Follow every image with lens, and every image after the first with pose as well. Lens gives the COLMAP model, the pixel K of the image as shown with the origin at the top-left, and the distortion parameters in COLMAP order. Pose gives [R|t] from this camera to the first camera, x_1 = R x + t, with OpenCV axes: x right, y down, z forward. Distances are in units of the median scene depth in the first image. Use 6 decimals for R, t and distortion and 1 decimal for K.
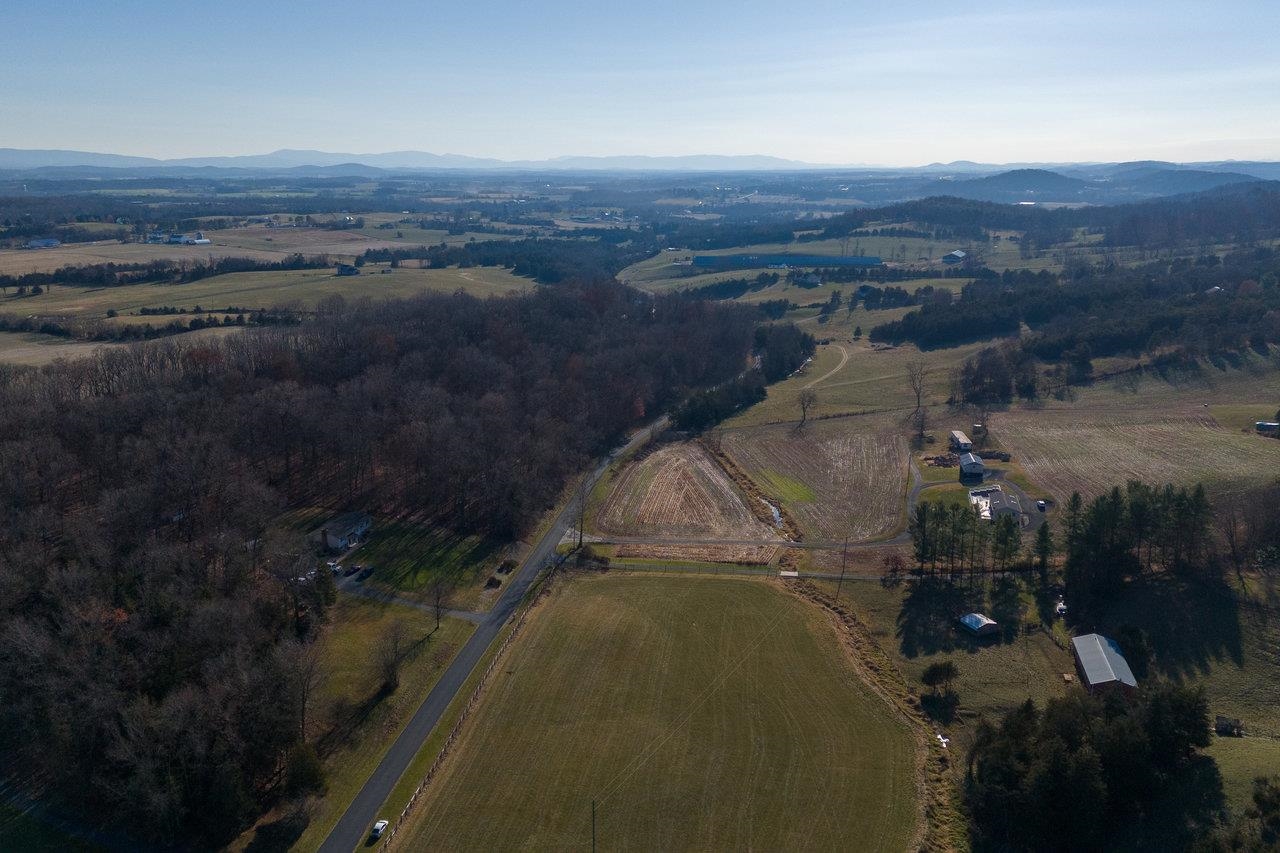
lens RADIAL K [[1103.9, 0, 650.5], [0, 1103.9, 427.7], [0, 0, 1]] dist [0.089238, -0.102458]
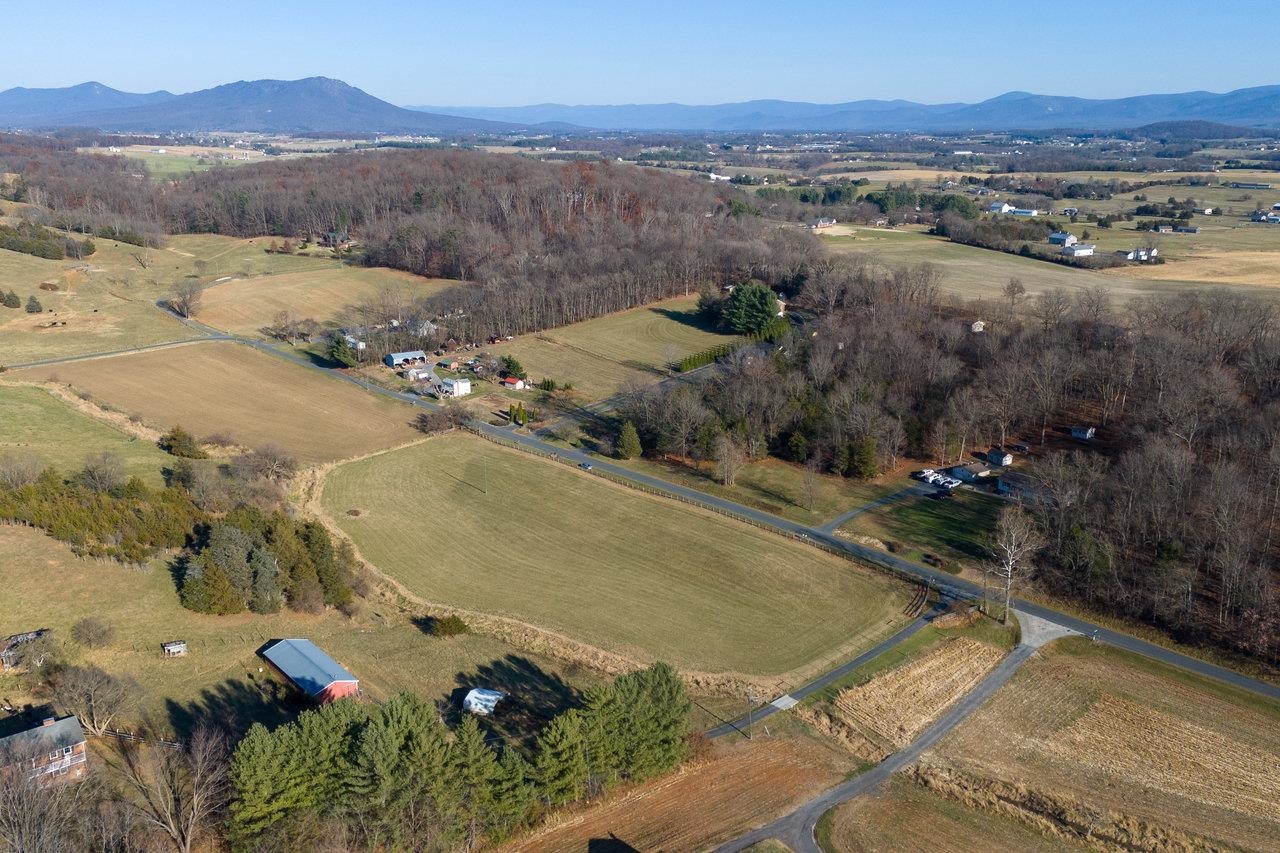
lens RADIAL K [[1103.9, 0, 650.5], [0, 1103.9, 427.7], [0, 0, 1]] dist [0.089238, -0.102458]
pose [[-0.612495, 0.213910, -0.760981, 0.750455], [-0.185025, 0.897150, 0.401109, -0.322899], [0.768515, 0.386478, -0.509921, 1.357839]]
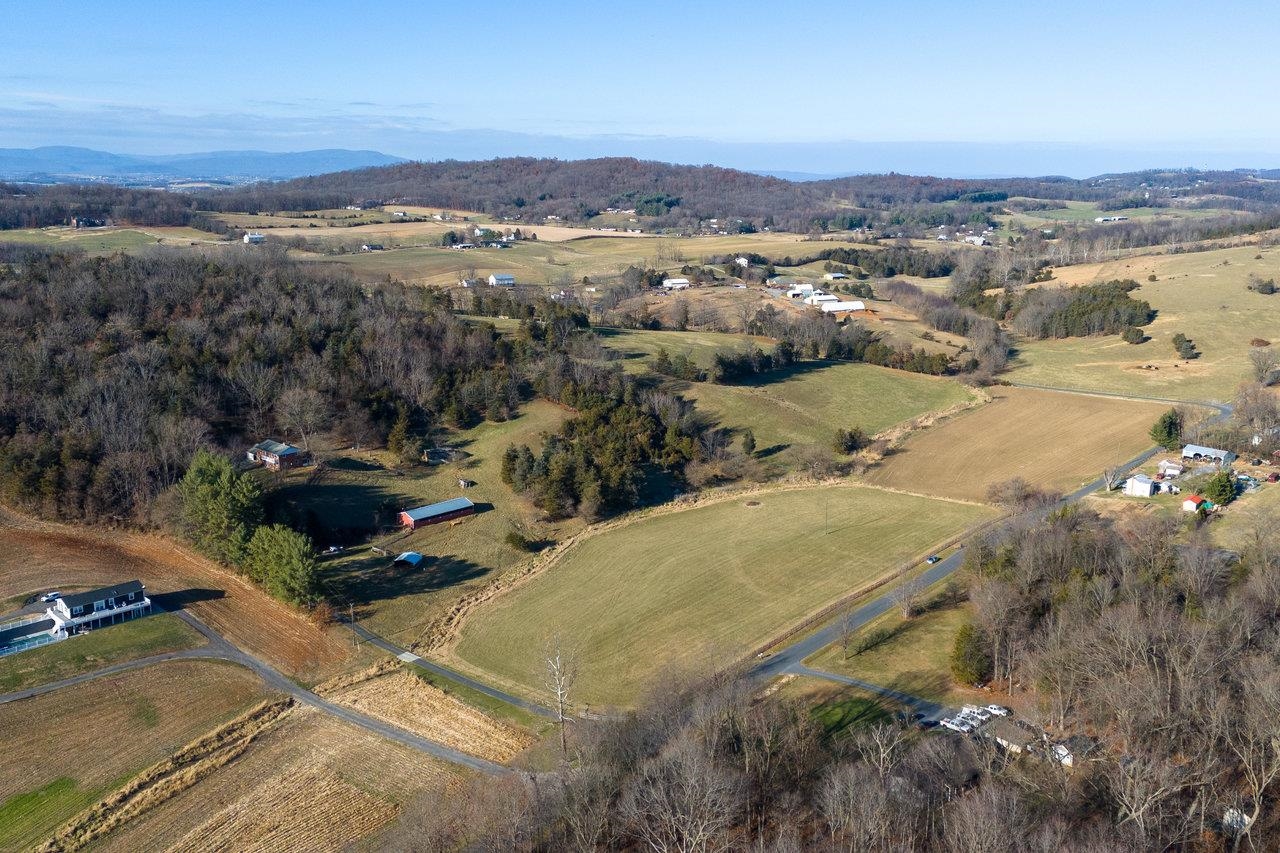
lens RADIAL K [[1147.7, 0, 640.0], [0, 1147.7, 426.5], [0, 0, 1]] dist [0.099701, 0.000913]
pose [[-0.848773, -0.120543, 0.514835, -0.498328], [0.119205, 0.904979, 0.408416, -0.400028], [-0.515146, 0.408023, -0.753752, 1.656990]]
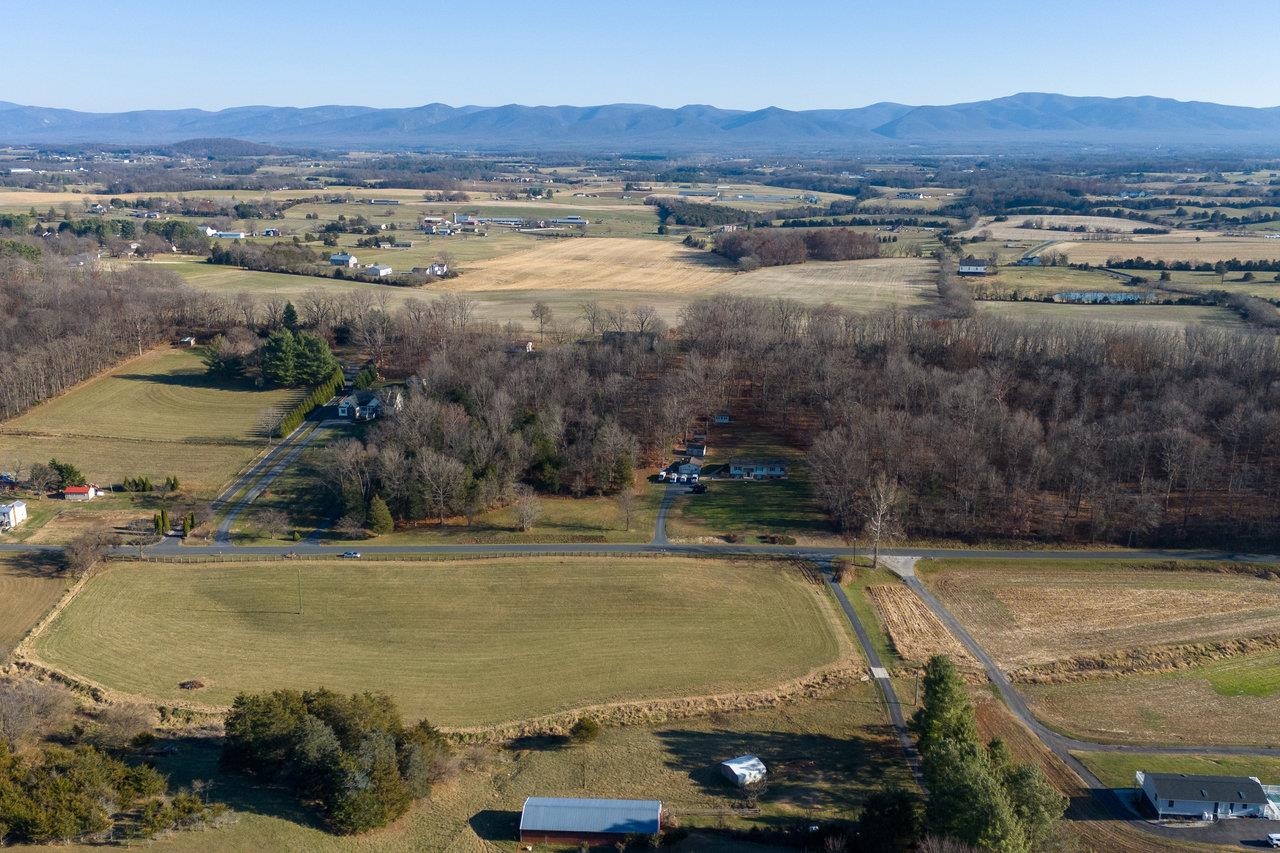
lens RADIAL K [[1103.9, 0, 650.5], [0, 1103.9, 427.7], [0, 0, 1]] dist [0.089238, -0.102458]
pose [[0.164643, 0.252873, -0.953388, 0.924776], [-0.240687, 0.947659, 0.209788, -0.189126], [0.956537, 0.194928, 0.216888, 0.691742]]
